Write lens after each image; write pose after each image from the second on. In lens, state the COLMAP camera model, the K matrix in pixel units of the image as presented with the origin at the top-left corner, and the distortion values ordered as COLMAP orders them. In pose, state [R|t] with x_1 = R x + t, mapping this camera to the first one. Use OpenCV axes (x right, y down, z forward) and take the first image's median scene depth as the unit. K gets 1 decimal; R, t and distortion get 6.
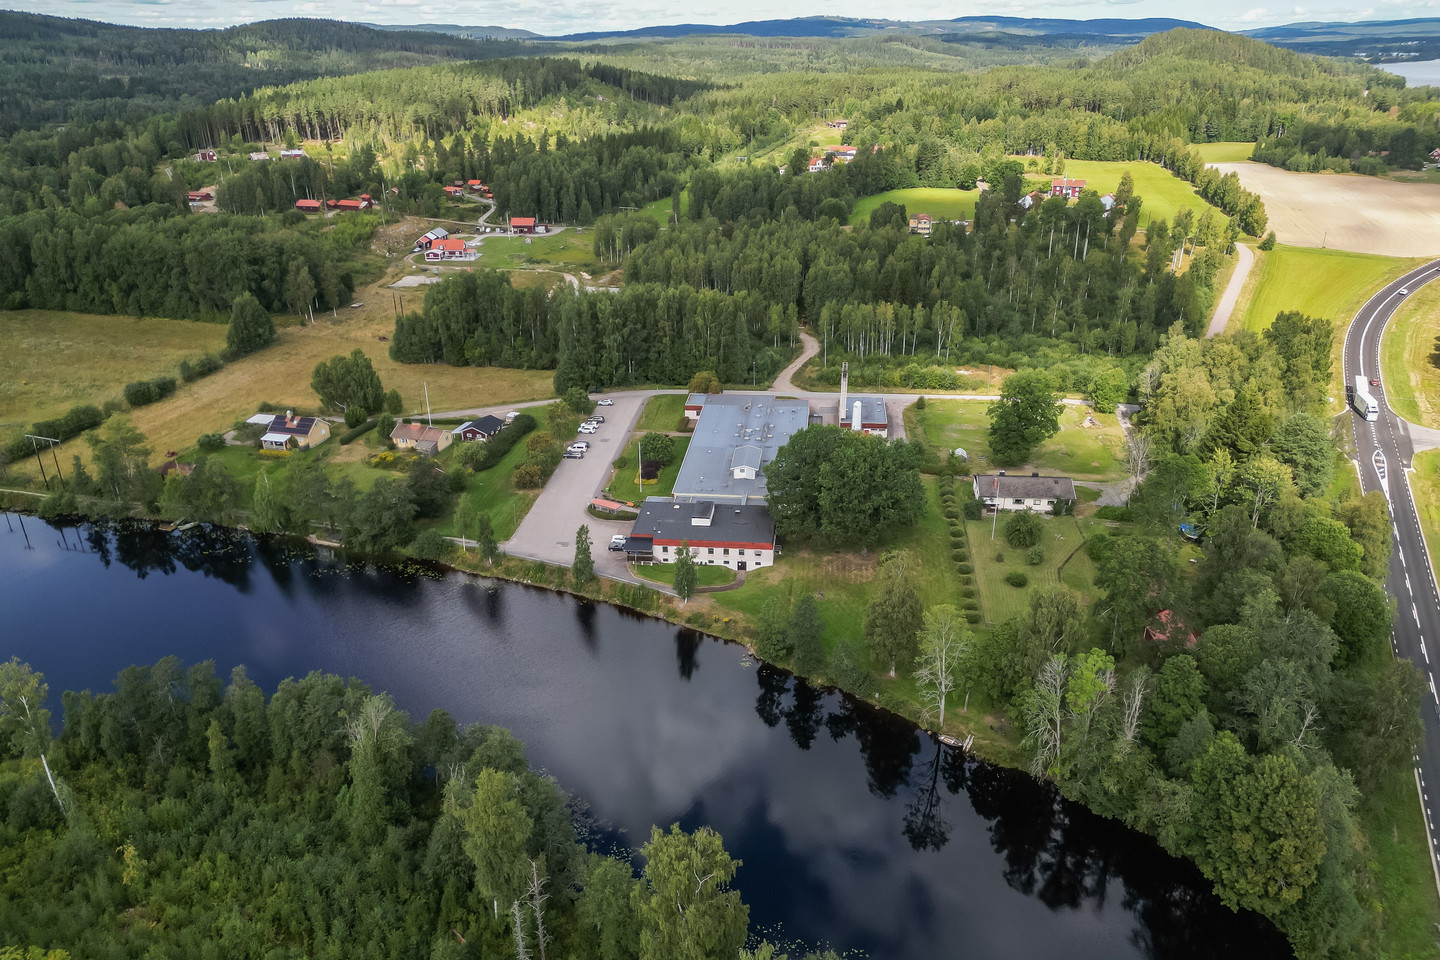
lens RADIAL K [[1005.5, 0, 718.7], [0, 1005.5, 503.5], [0, 0, 1]] dist [0.086502, -0.086225]
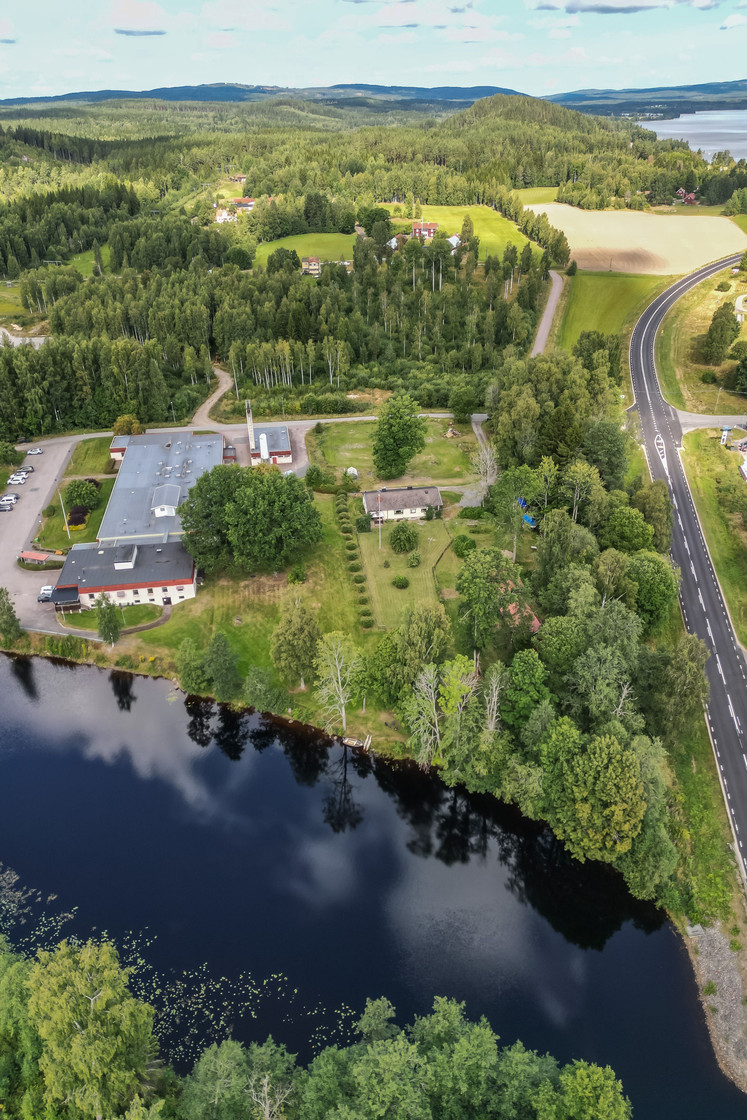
lens RADIAL K [[782.0, 0, 375.3], [0, 782.0, 559.6], [0, 0, 1]] dist [0.086502, -0.086225]
pose [[0.968399, -0.129869, 0.212926, 0.062785], [0.109551, 0.988458, 0.104644, -0.046294], [-0.224058, -0.078011, 0.971449, 0.096160]]
